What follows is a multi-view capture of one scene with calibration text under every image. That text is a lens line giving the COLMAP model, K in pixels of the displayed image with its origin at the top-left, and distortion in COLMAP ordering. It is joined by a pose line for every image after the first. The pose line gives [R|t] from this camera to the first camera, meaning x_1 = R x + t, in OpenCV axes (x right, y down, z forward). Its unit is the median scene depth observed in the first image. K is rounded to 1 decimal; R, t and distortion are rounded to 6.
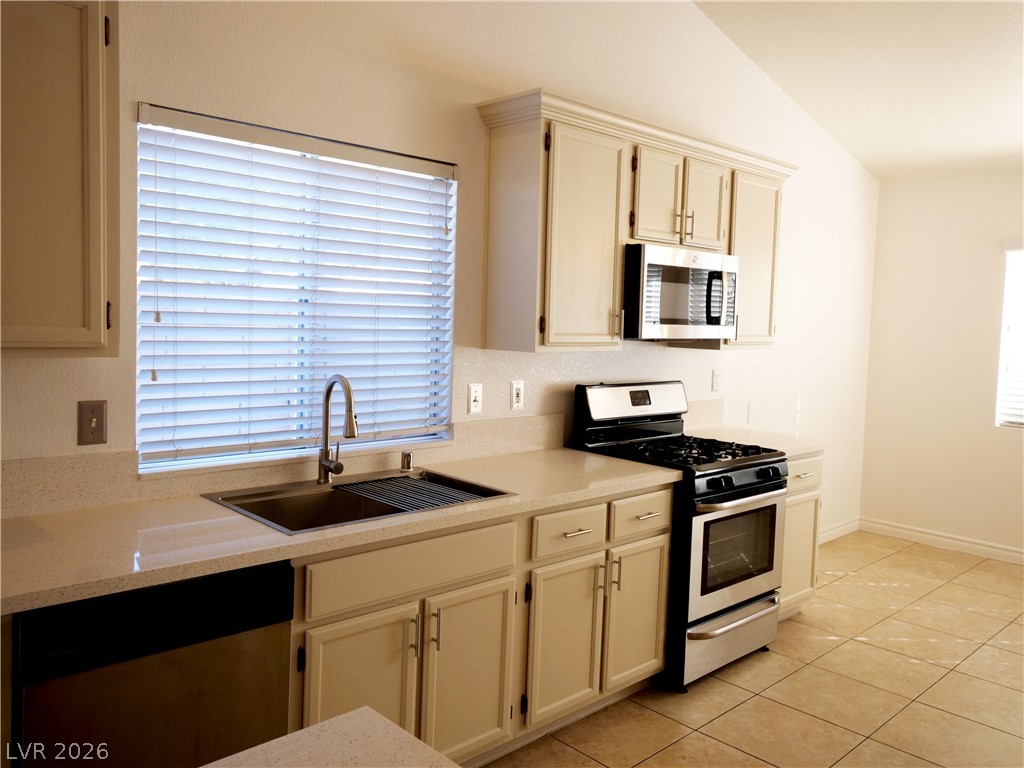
lens RADIAL K [[816.0, 0, 512.7], [0, 816.0, 370.7], [0, 0, 1]] dist [0.010995, 0.009717]
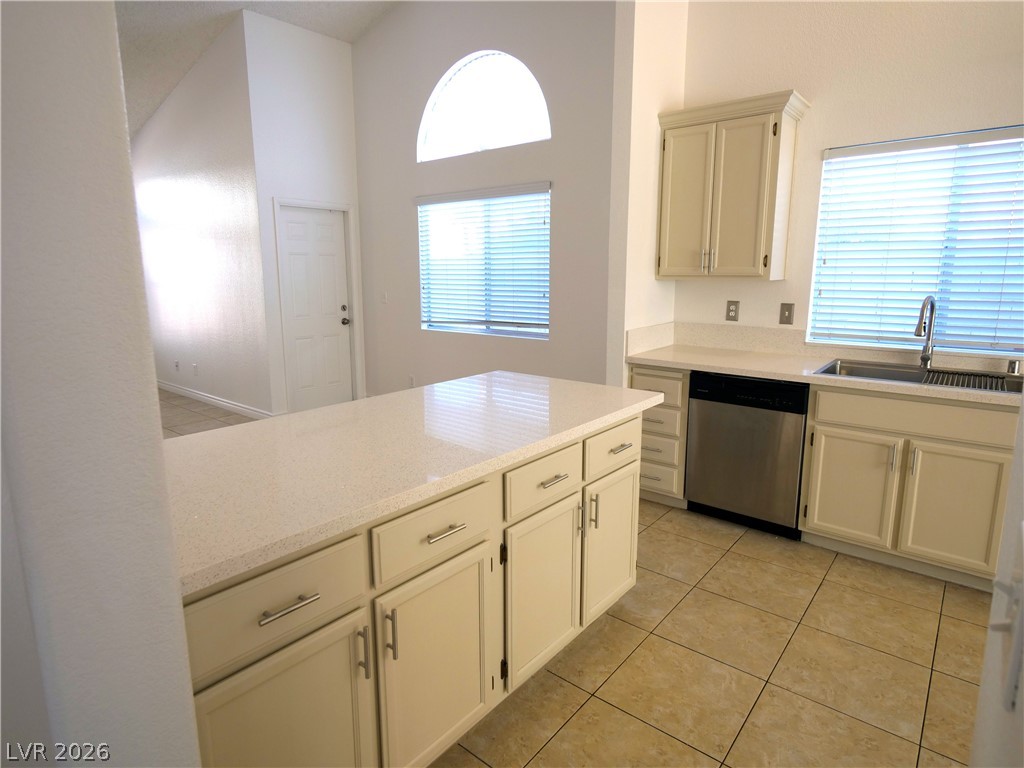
lens RADIAL K [[581.7, 0, 509.1], [0, 581.7, 377.0], [0, 0, 1]] dist [0.001187, -0.000222]
pose [[0.114809, 0.151157, -0.981820, 0.611598], [-0.055267, 0.987796, 0.145615, 0.030827], [0.991849, 0.037544, 0.121762, 0.077721]]
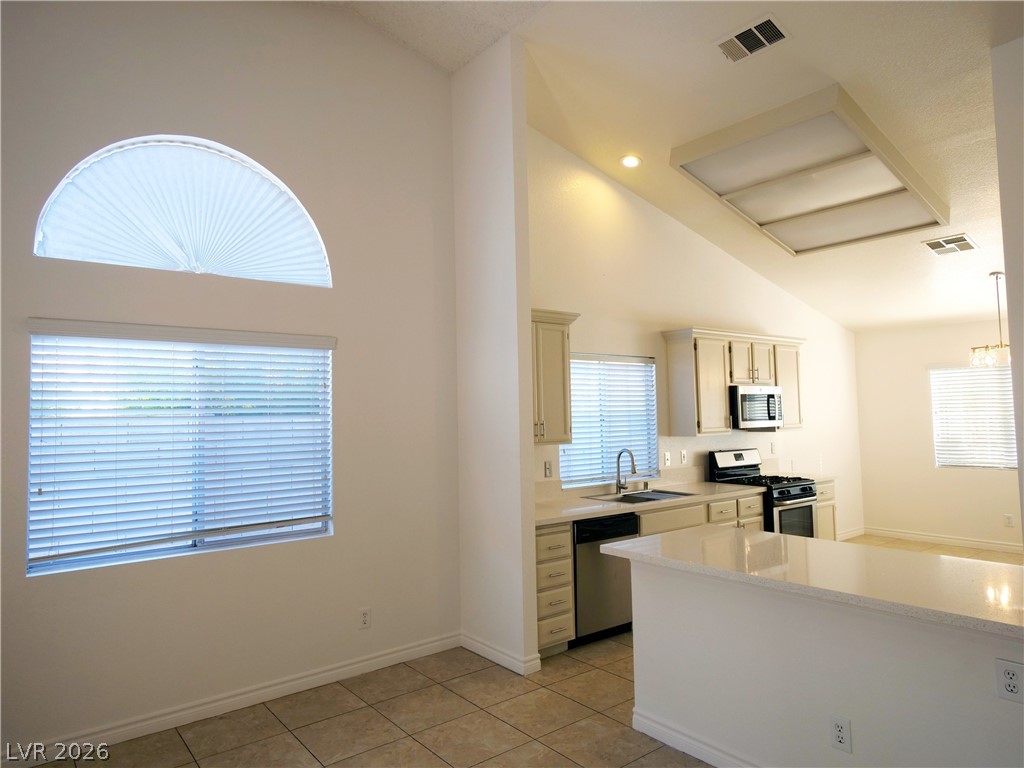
lens RADIAL K [[651.2, 0, 512.3], [0, 651.2, 379.0], [0, 0, 1]] dist [0.002435, 0.002476]
pose [[0.993474, -0.056713, -0.098962, -0.271896], [0.044050, 0.991084, -0.125746, 0.022697], [0.105211, 0.120566, 0.987114, -0.812971]]
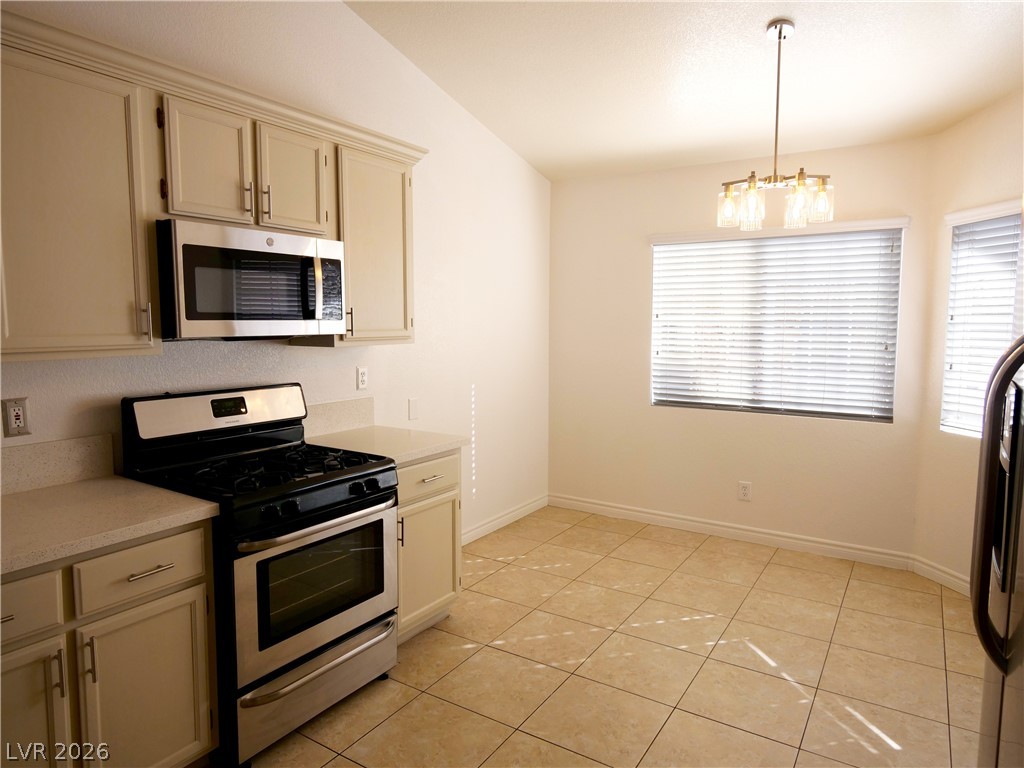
lens RADIAL K [[651.2, 0, 512.3], [0, 651.2, 379.0], [0, 0, 1]] dist [0.002435, 0.002476]
pose [[0.971794, -0.048259, 0.230840, 0.326255], [0.041656, 0.998574, 0.033396, -0.007259], [-0.232122, -0.022838, 0.972418, 0.302398]]
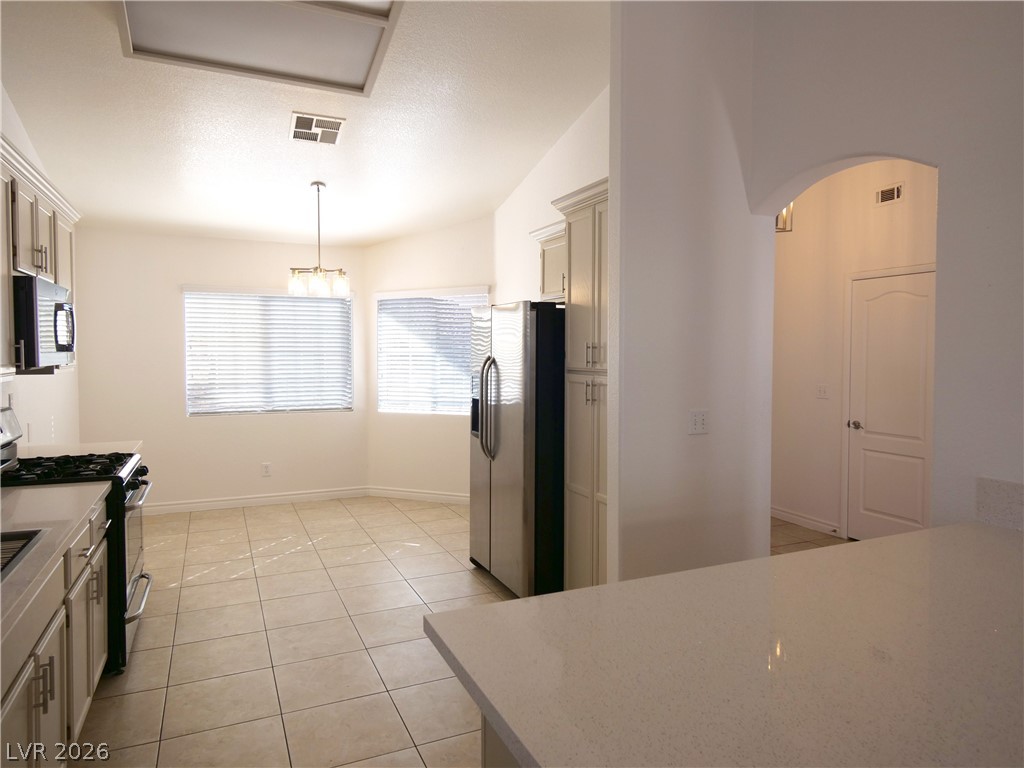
lens RADIAL K [[651.2, 0, 512.3], [0, 651.2, 379.0], [0, 0, 1]] dist [0.002435, 0.002476]
pose [[0.333841, -0.072137, 0.939865, -0.423516], [0.070201, 0.996201, 0.051525, -0.025387], [-0.940012, 0.048778, 0.337637, 0.151880]]
